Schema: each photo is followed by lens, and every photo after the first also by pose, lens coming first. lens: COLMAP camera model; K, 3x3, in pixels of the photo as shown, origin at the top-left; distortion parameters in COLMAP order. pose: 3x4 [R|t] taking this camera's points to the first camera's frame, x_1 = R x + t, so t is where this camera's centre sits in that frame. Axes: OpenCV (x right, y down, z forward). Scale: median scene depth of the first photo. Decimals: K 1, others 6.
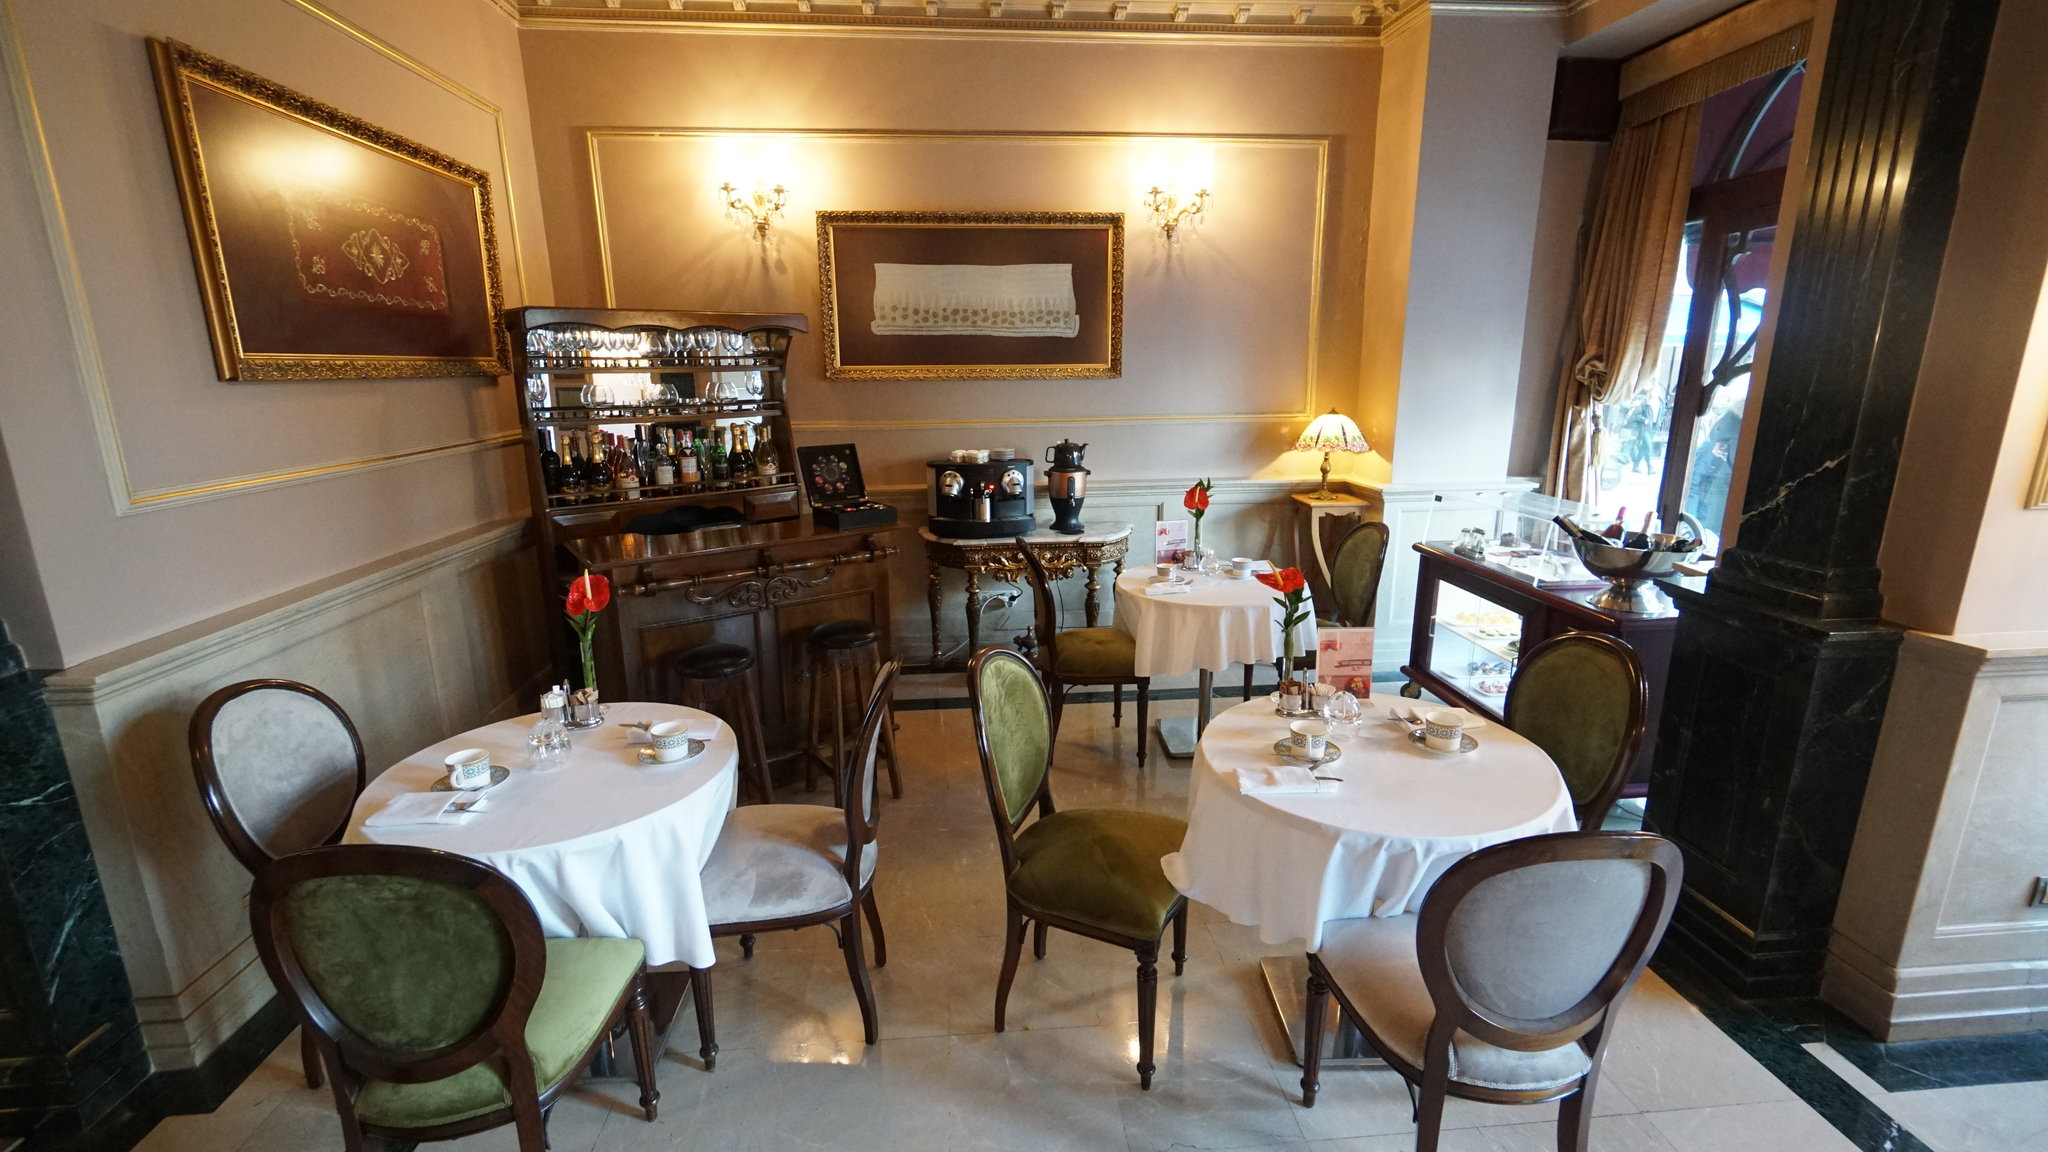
lens RADIAL K [[886.5, 0, 1024.0], [0, 886.5, 576.0], [0, 0, 1]] dist [-0.000754, 0.007847]
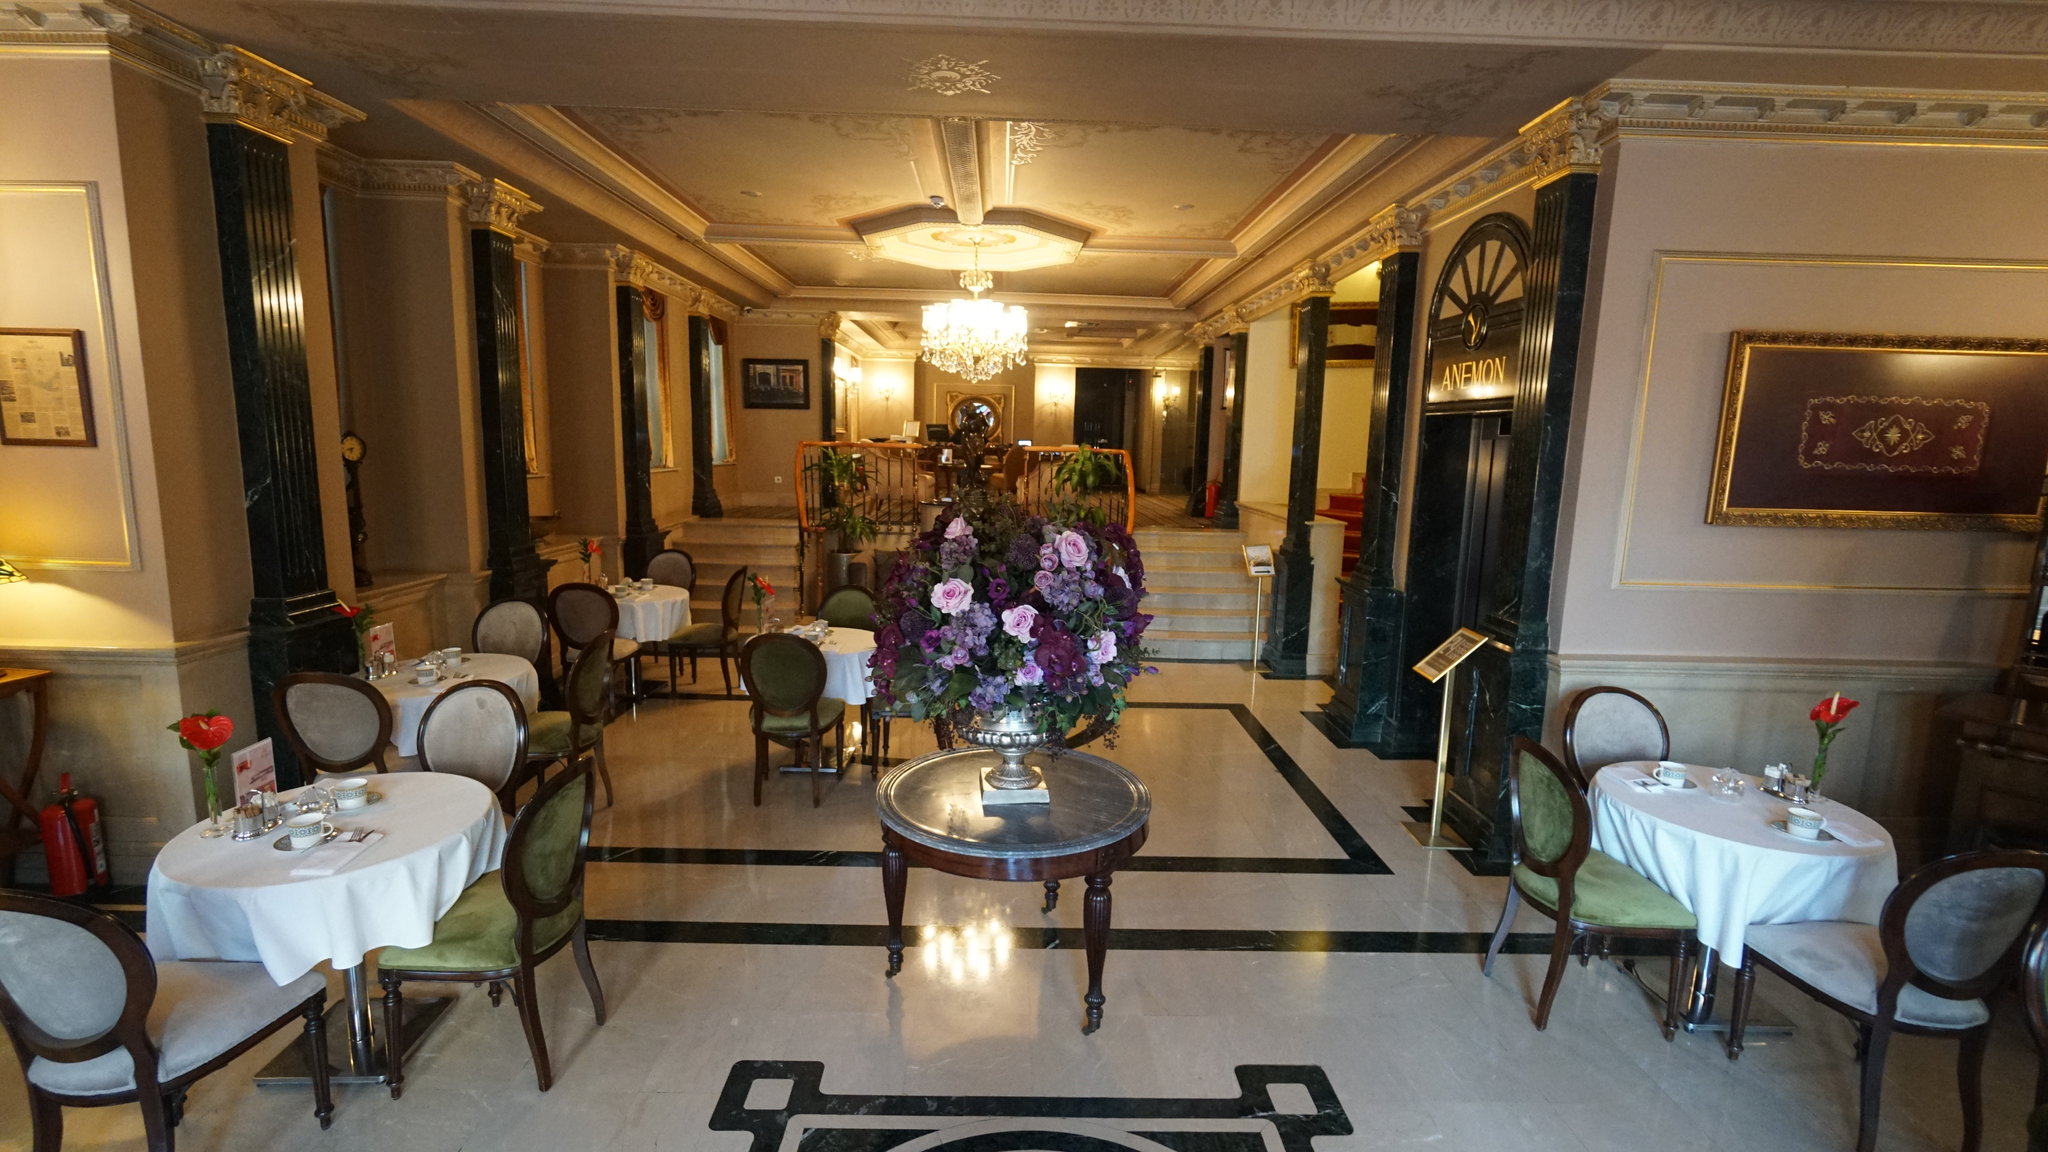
lens RADIAL K [[886.7, 0, 1019.4], [0, 886.7, 579.2], [0, 0, 1]] dist [-0.011759, 0.006267]
pose [[-0.058936, 0.158813, -0.985548, 0.698136], [-0.257131, 0.951536, 0.168709, -0.060246], [0.964578, 0.263358, -0.015244, -0.152905]]
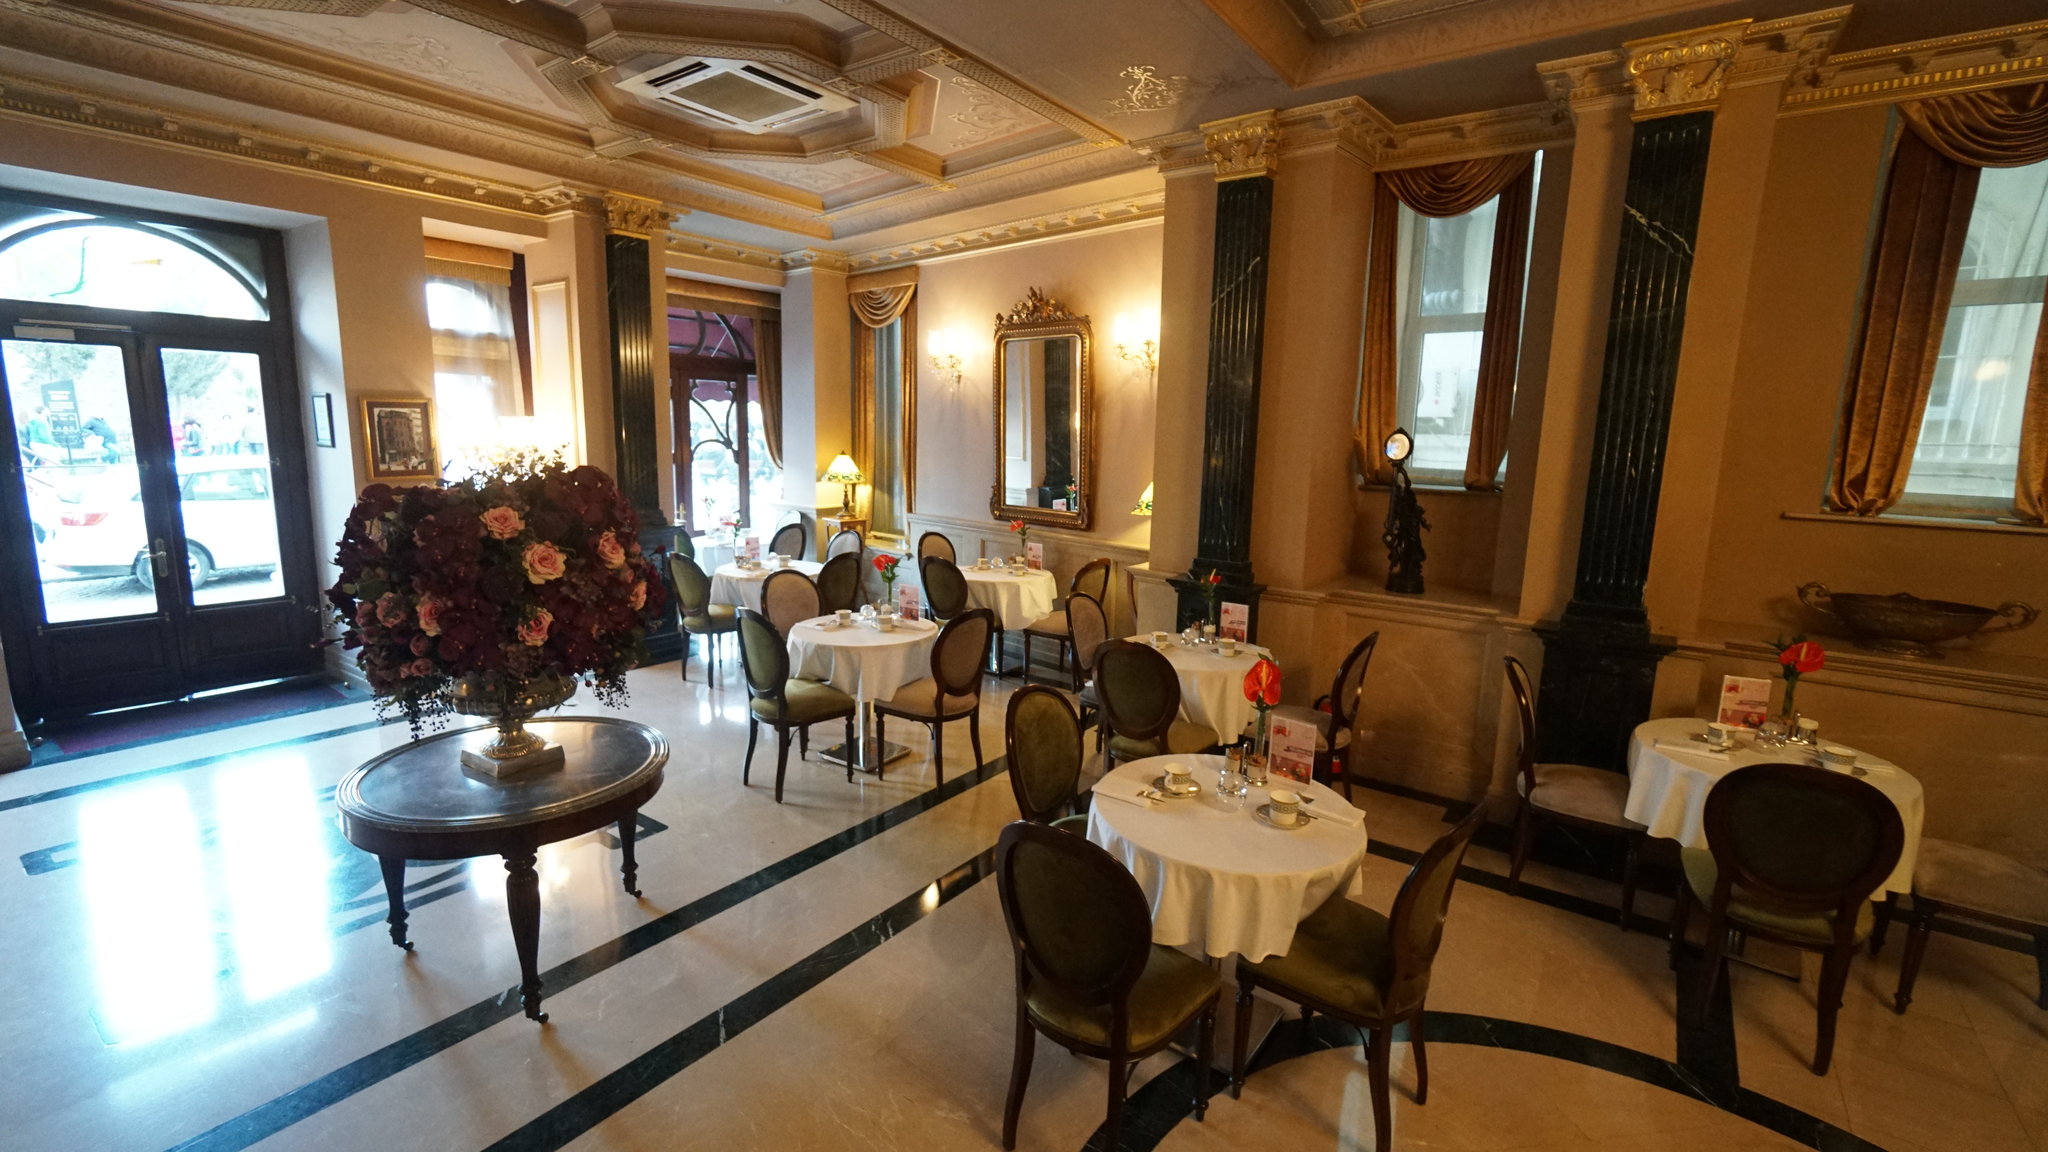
lens RADIAL K [[886.5, 0, 1024.0], [0, 886.5, 576.0], [0, 0, 1]] dist [-0.000754, 0.007847]
pose [[-0.758466, -0.122664, 0.640064, -1.276250], [0.134902, 0.931306, 0.338335, -0.102741], [-0.637597, 0.342962, -0.689817, 0.138167]]
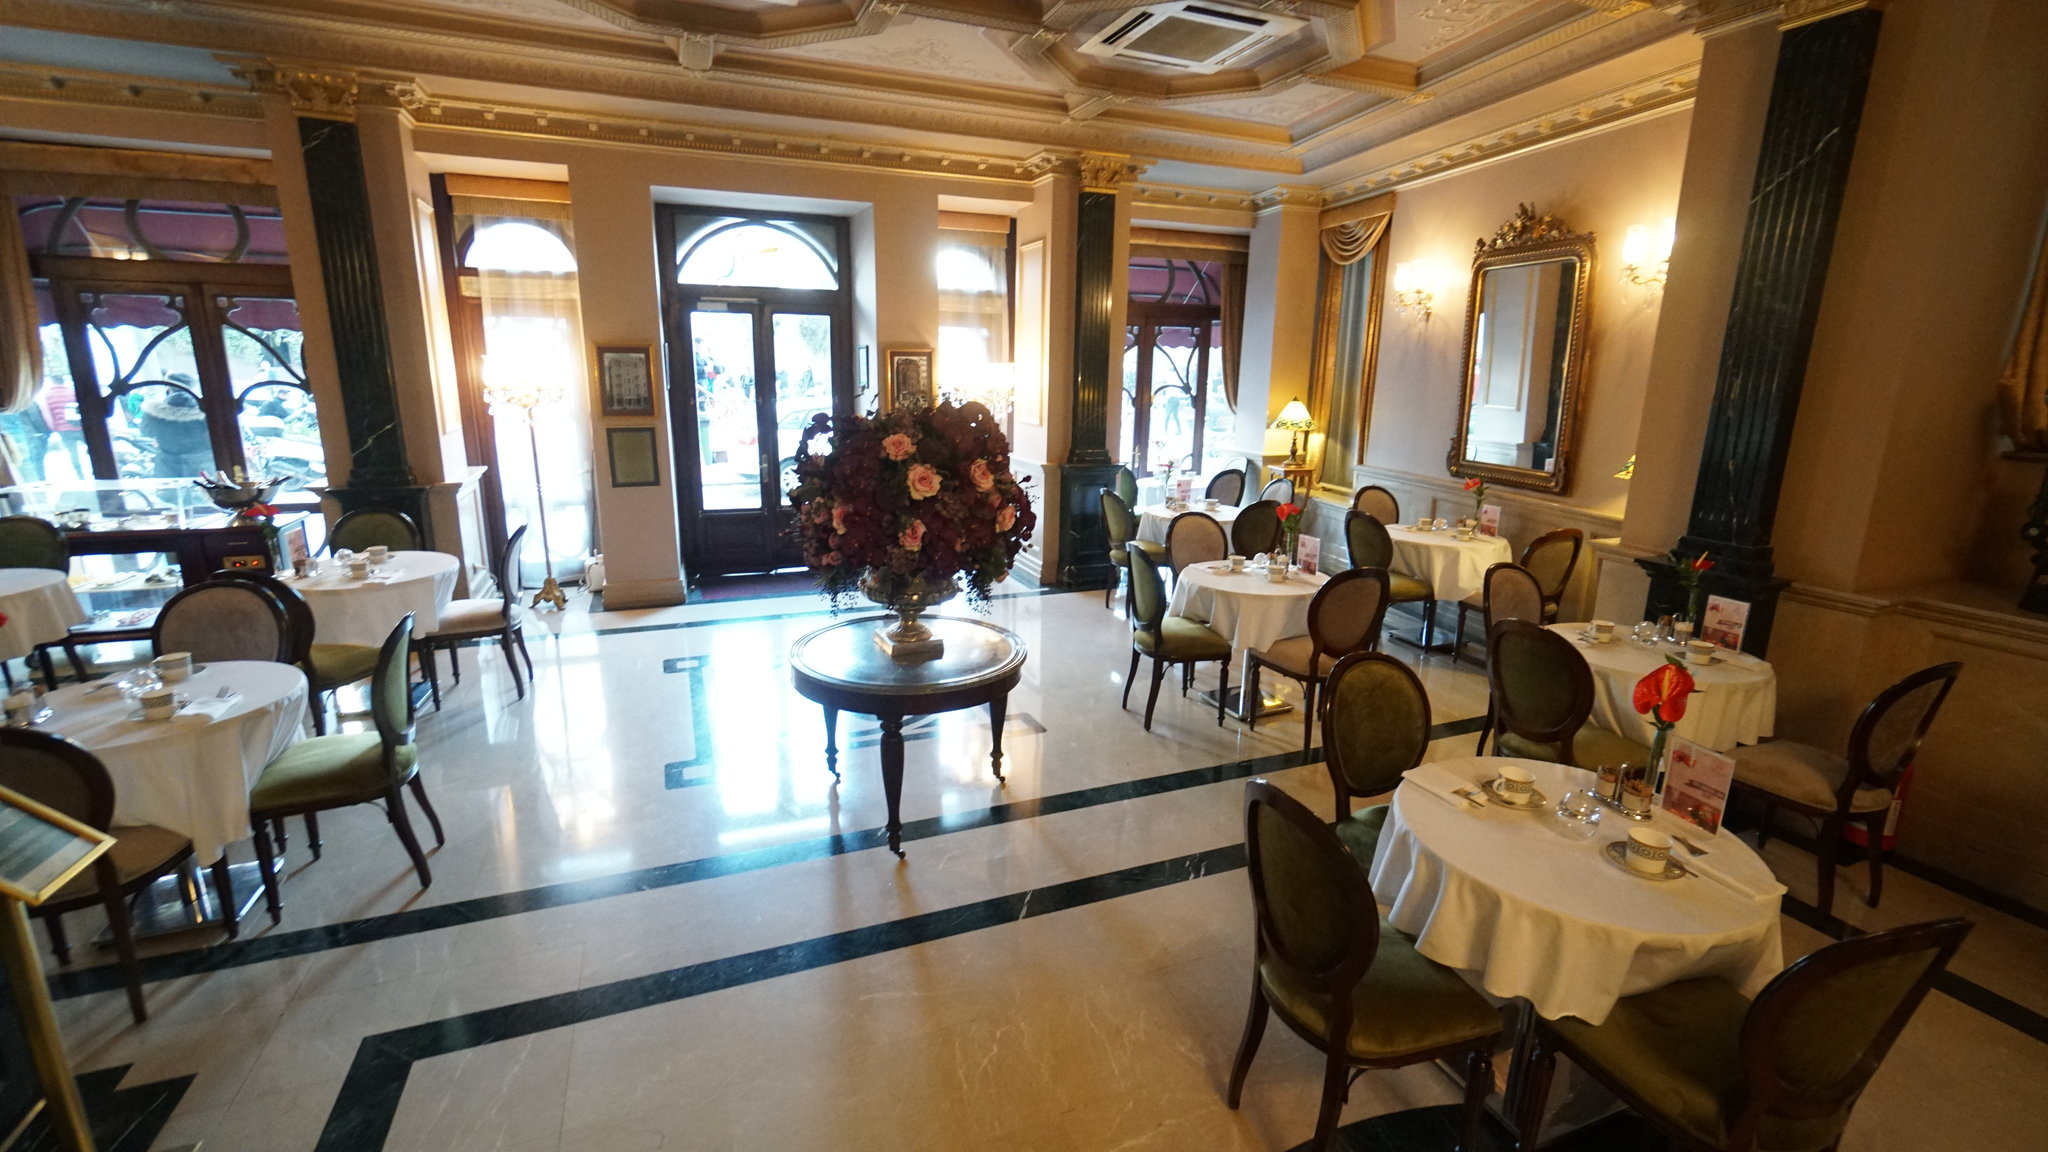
lens RADIAL K [[889.2, 0, 1031.9], [0, 889.2, 571.2], [0, 0, 1]] dist [0.012270, 0.000061]
pose [[-0.312403, -0.218601, 0.924456, -1.378911], [0.208072, 0.933785, 0.291122, -0.064573], [-0.926882, 0.283301, -0.246232, 0.007670]]
